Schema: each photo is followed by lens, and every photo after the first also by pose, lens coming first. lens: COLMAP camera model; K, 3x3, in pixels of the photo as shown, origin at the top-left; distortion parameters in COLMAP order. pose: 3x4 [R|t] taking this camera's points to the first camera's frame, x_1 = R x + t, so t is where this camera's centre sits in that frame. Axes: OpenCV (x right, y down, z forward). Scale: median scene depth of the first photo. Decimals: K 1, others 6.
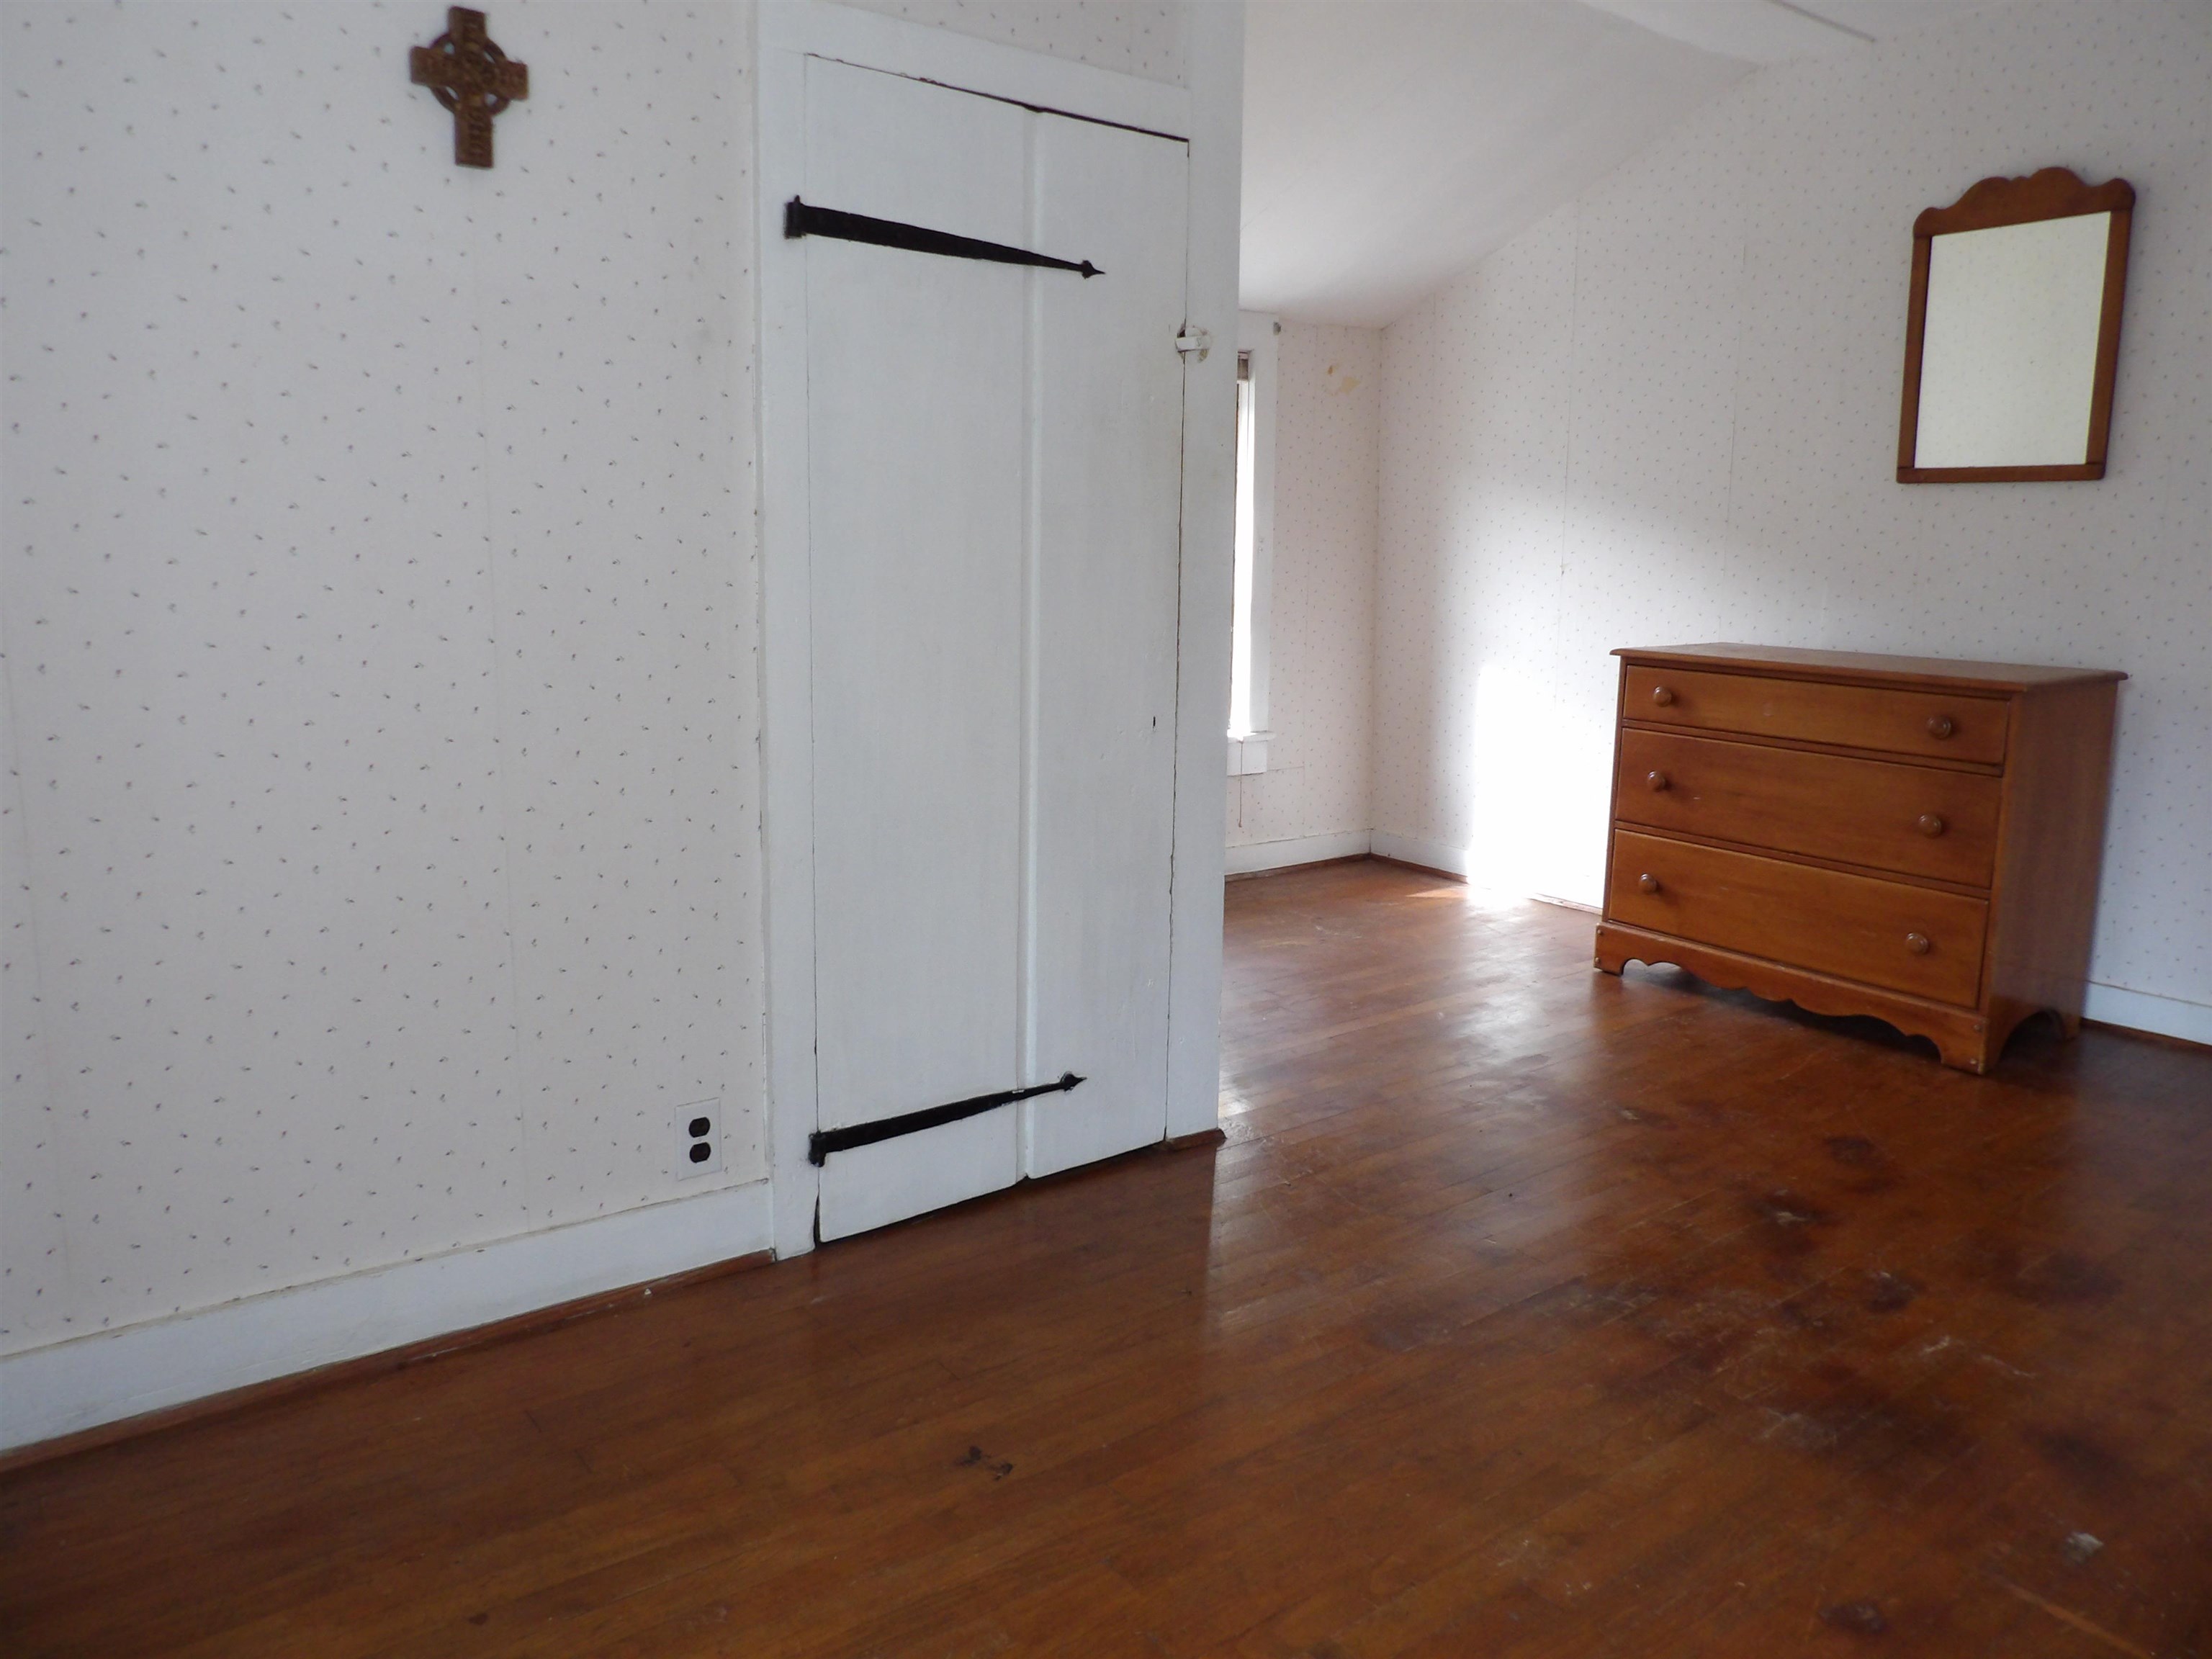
lens RADIAL K [[1570.3, 0, 1118.2], [0, 1570.3, 810.0], [0, 0, 1]] dist [-0.031739, 0.033014]
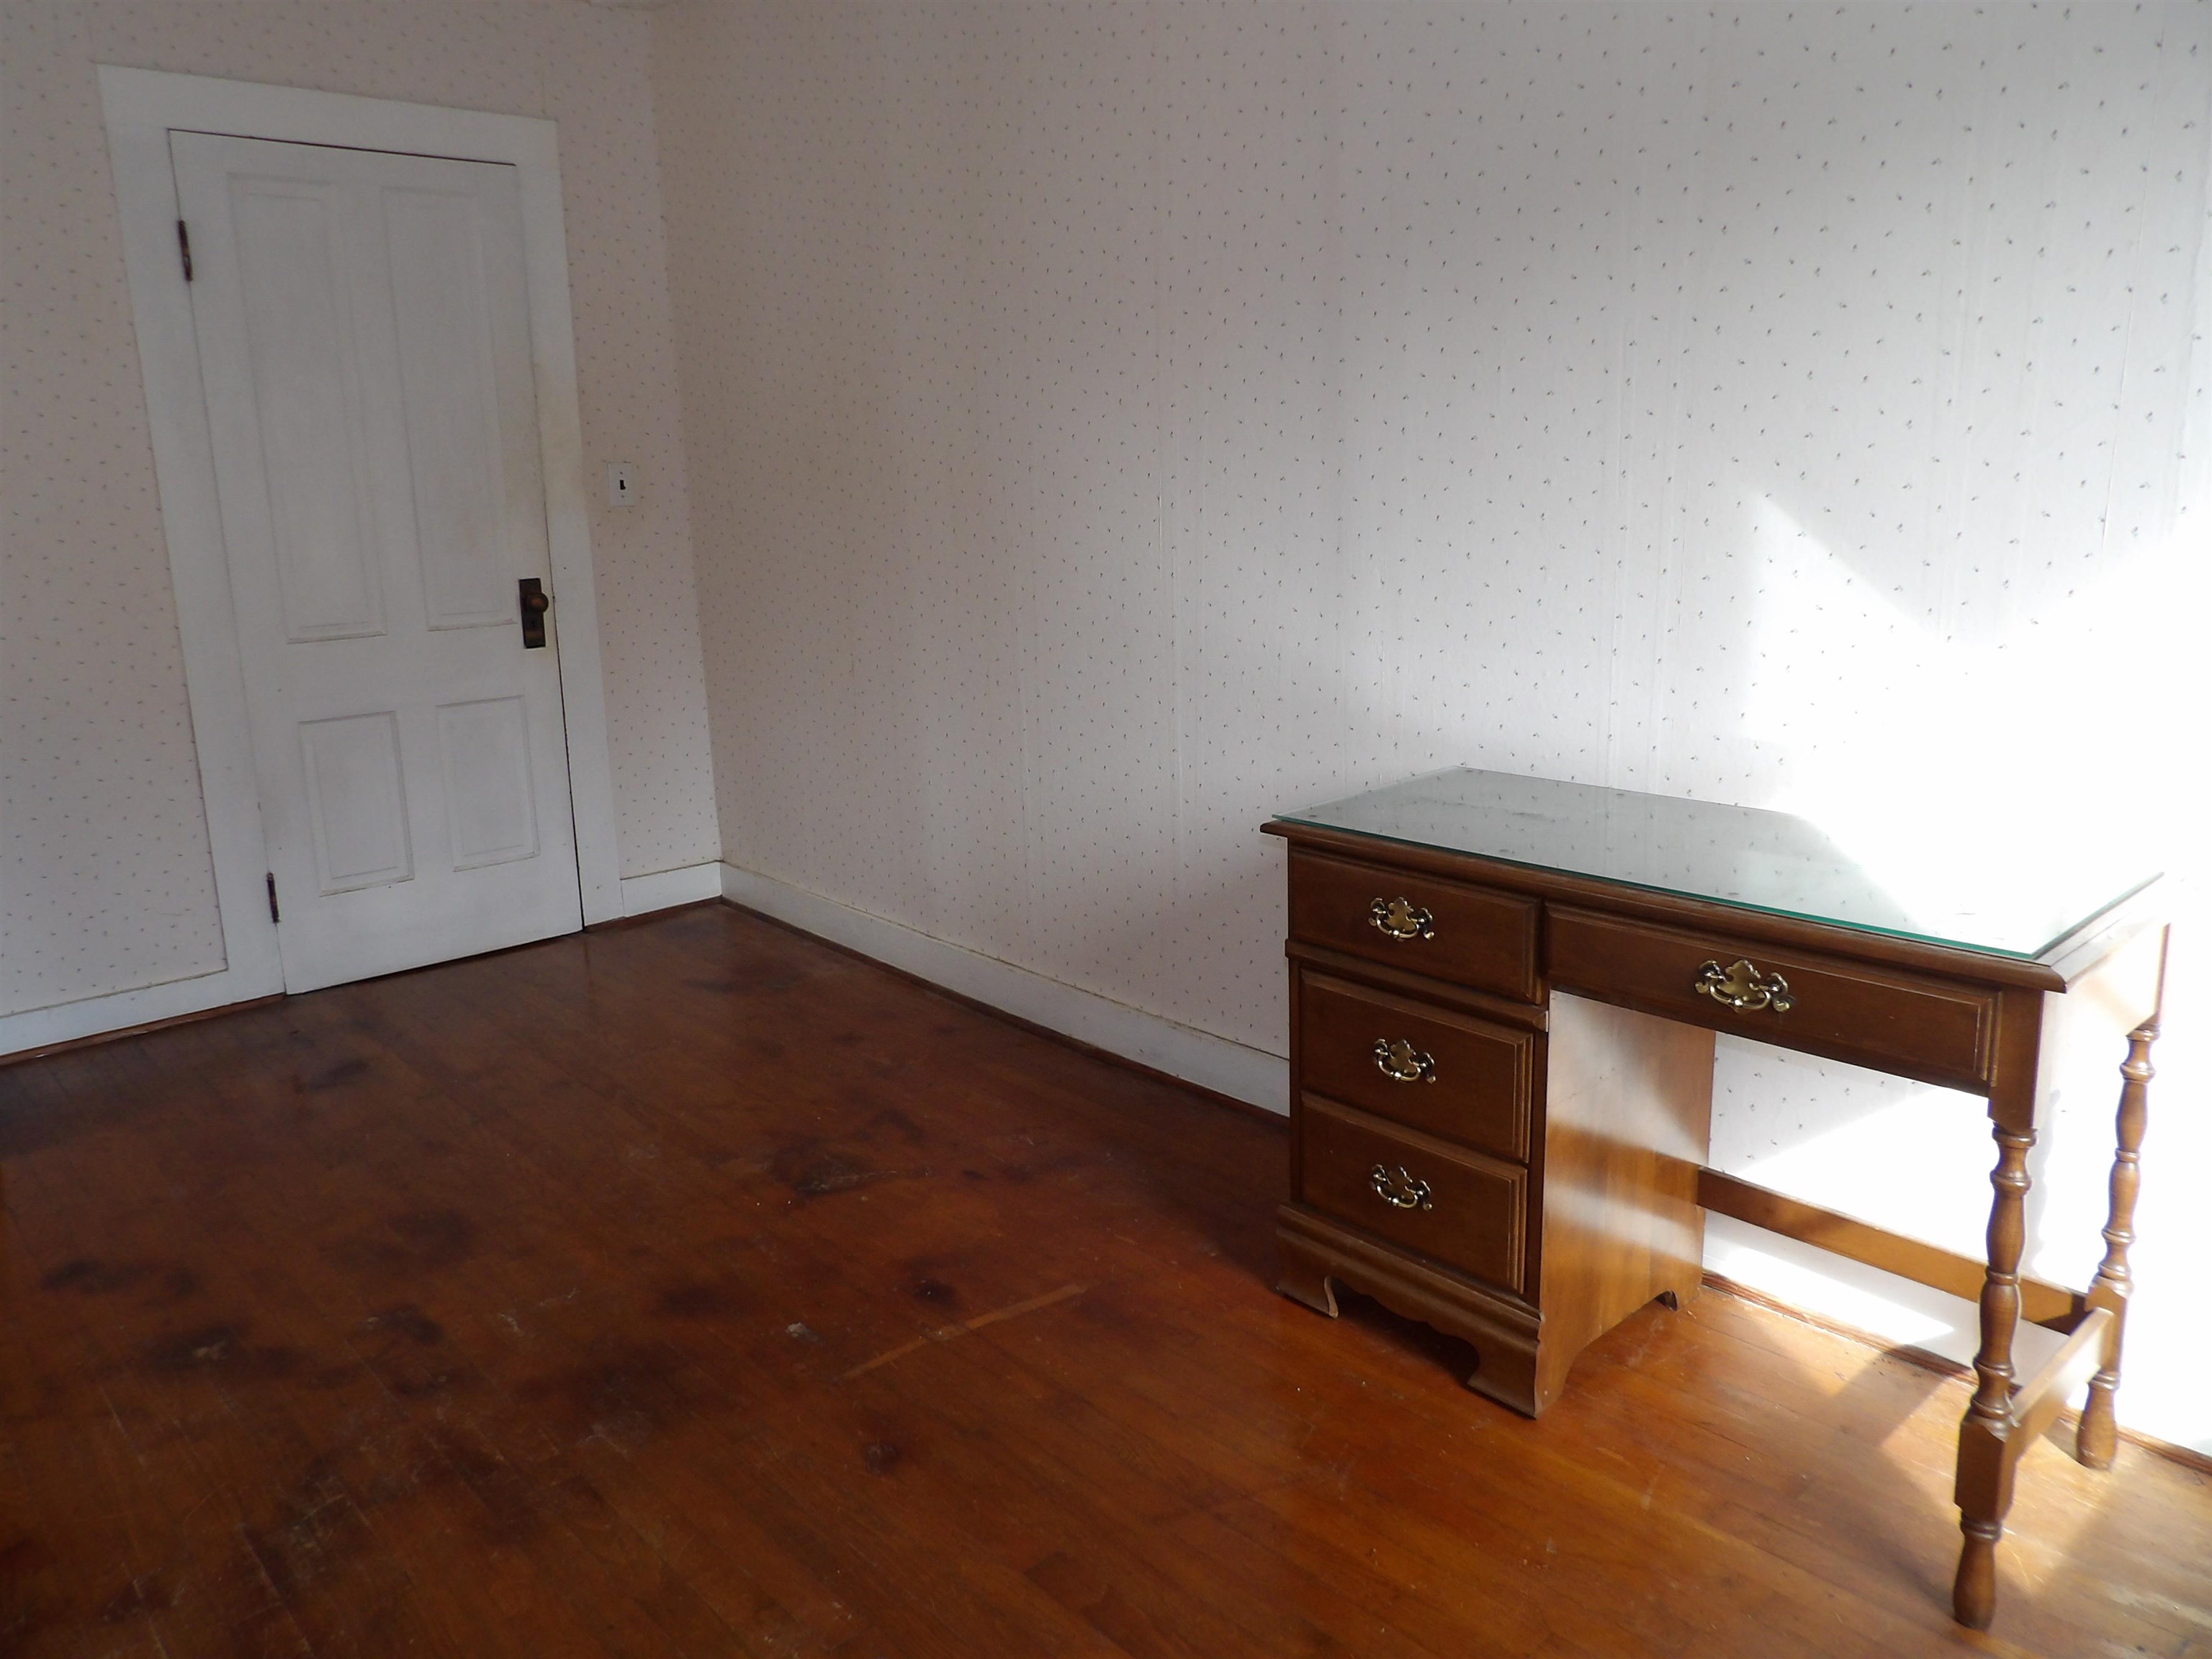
lens RADIAL K [[1570.3, 0, 1070.5], [0, 1570.3, 798.2], [0, 0, 1]] dist [-0.031739, 0.033014]
pose [[-0.082570, -0.217199, 0.972629, -0.354122], [0.187787, 0.955088, 0.229224, -0.130035], [-0.978733, 0.201574, -0.038075, 0.459148]]
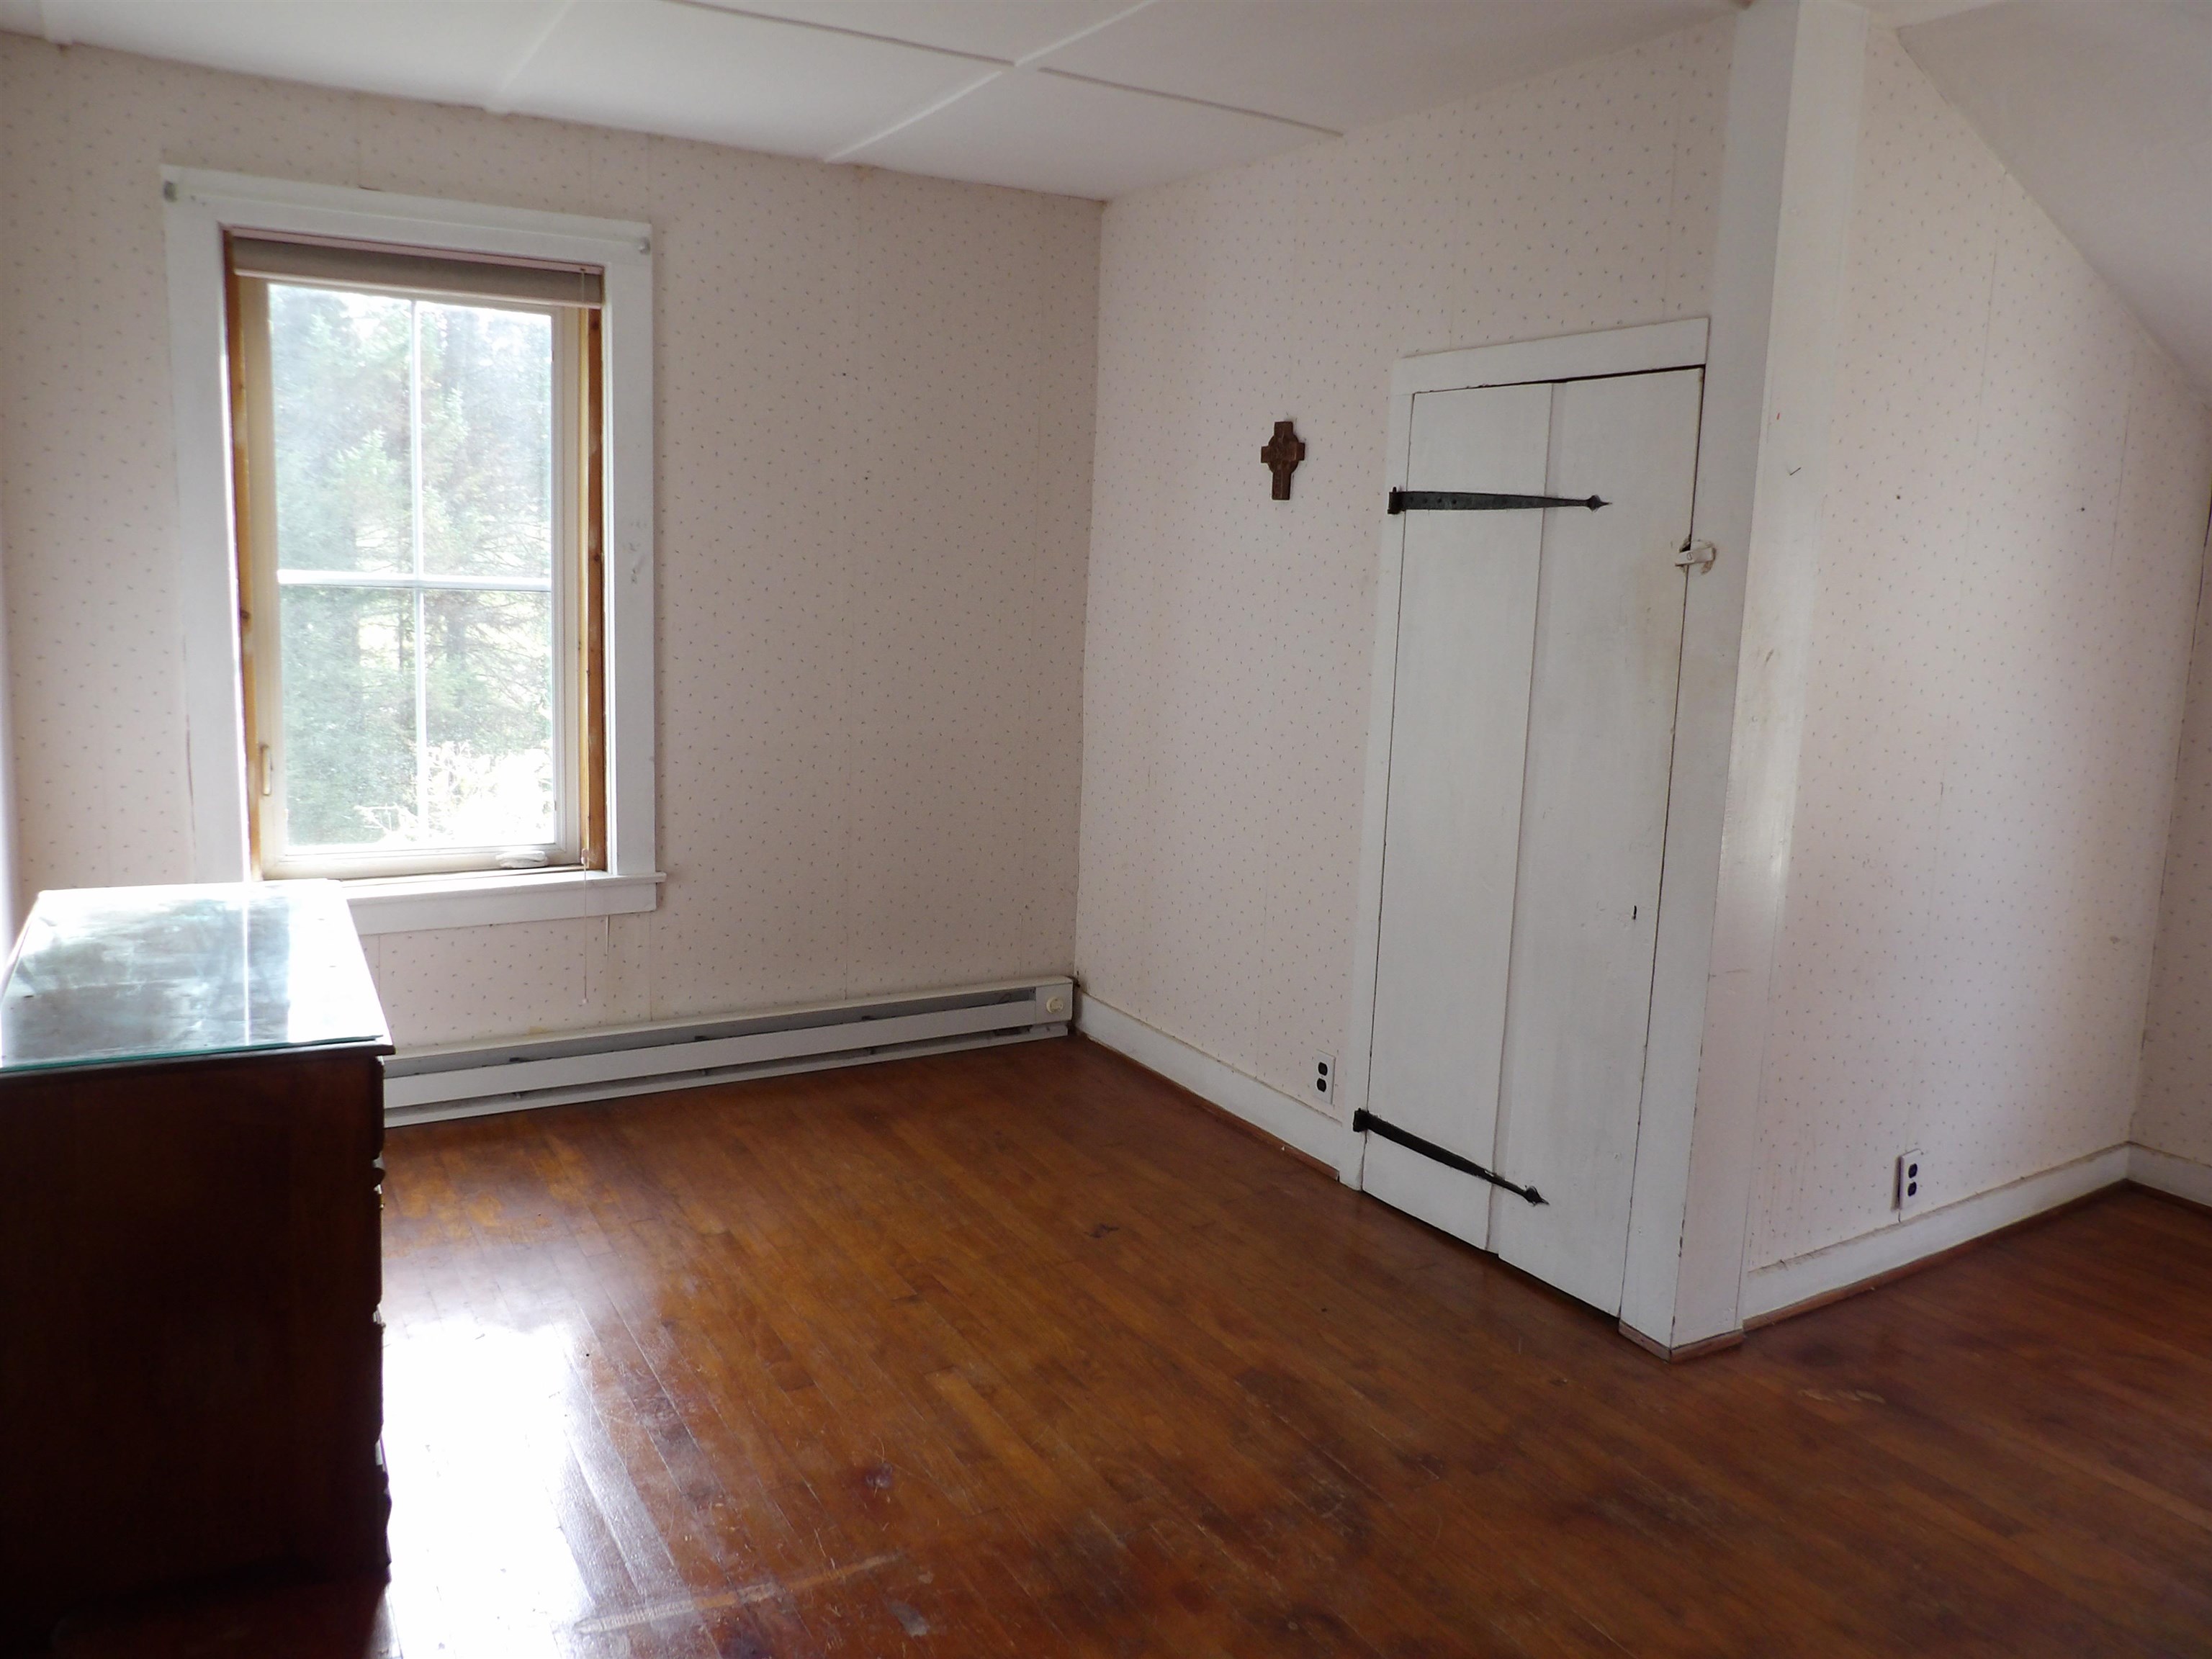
lens RADIAL K [[1570.3, 0, 1069.8], [0, 1570.3, 814.3], [0, 0, 1]] dist [-0.031739, 0.033014]
pose [[-0.128167, 0.134904, -0.982535, 1.025995], [-0.205154, 0.965671, 0.159350, -0.195765], [0.970302, 0.221994, -0.096091, 0.675396]]
